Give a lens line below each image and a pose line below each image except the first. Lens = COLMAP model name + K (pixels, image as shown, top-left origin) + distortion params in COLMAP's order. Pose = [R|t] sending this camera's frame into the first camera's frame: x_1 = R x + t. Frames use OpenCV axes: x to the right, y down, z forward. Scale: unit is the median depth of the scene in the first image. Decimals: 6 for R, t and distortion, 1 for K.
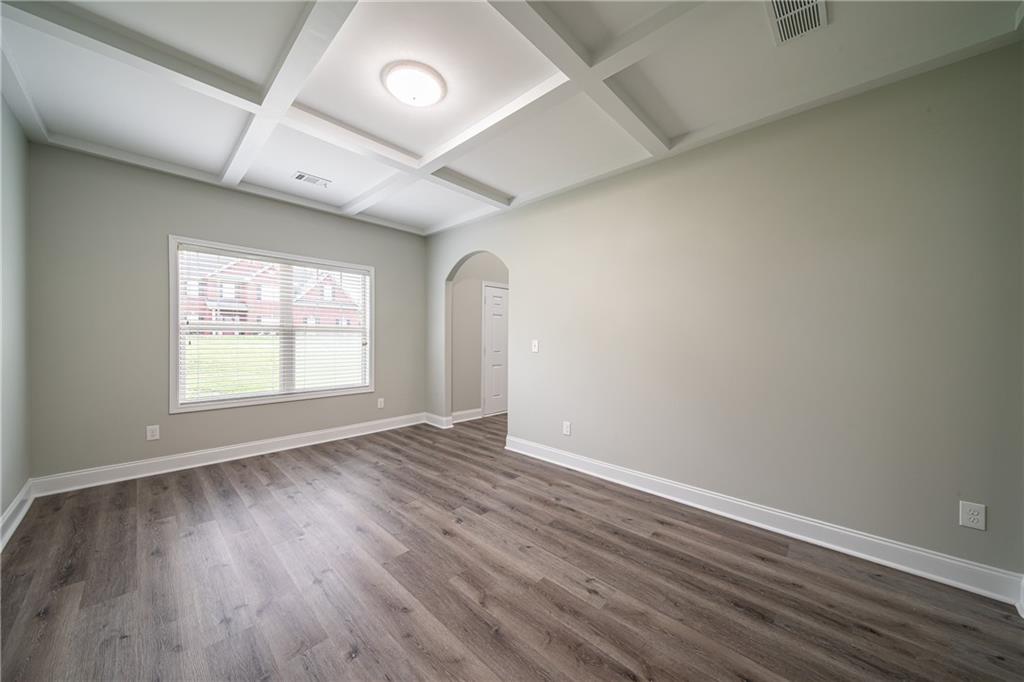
lens RADIAL K [[363.4, 0, 512.0], [0, 363.4, 341.0], [0, 0, 1]] dist [0.001141, -0.000084]
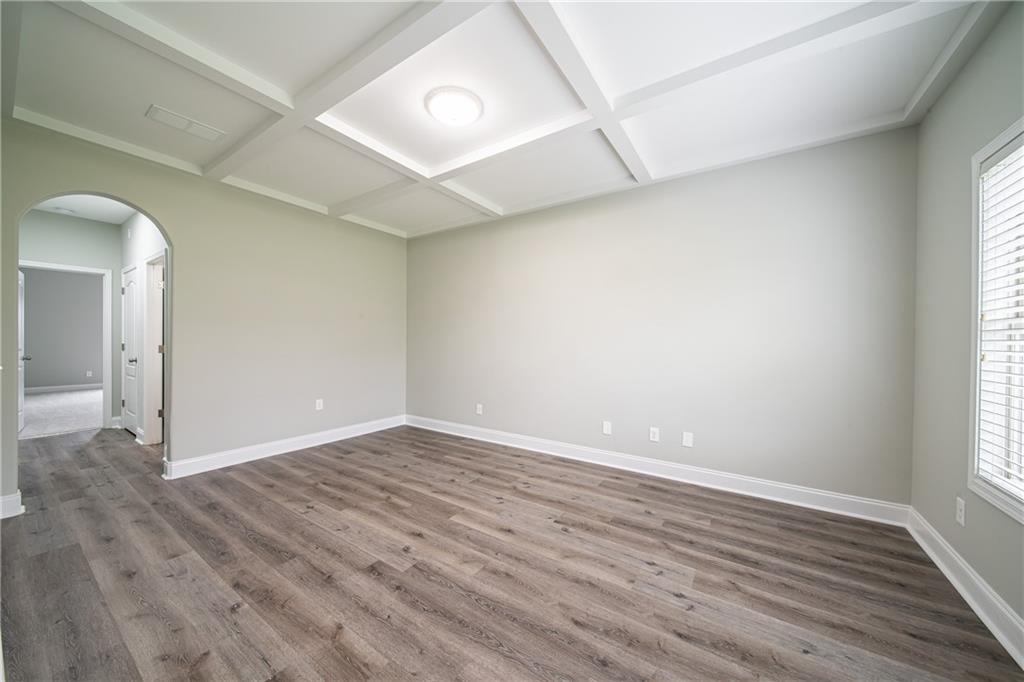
lens RADIAL K [[353.3, 0, 512.0], [0, 353.3, 341.0], [0, 0, 1]] dist [0.000558, -0.000029]
pose [[-0.985023, -0.017508, -0.171530, -0.233141], [-0.019510, 0.999760, 0.009990, -0.012846], [0.171314, 0.013187, -0.985128, 1.811684]]
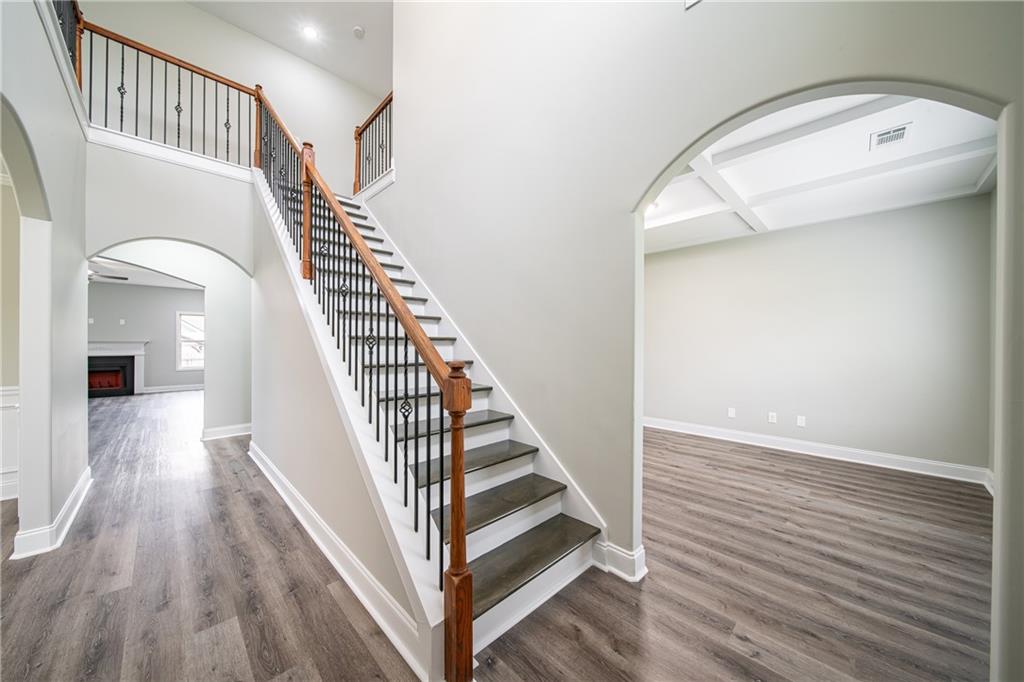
lens RADIAL K [[355.4, 0, 513.2], [0, 355.4, 339.0], [0, 0, 1]] dist [-0.000865, -0.000098]
pose [[-0.999487, -0.013255, 0.029158, 0.251378], [-0.013202, 0.999911, 0.002005, -0.039285], [-0.029182, 0.001619, -0.999573, 2.410497]]
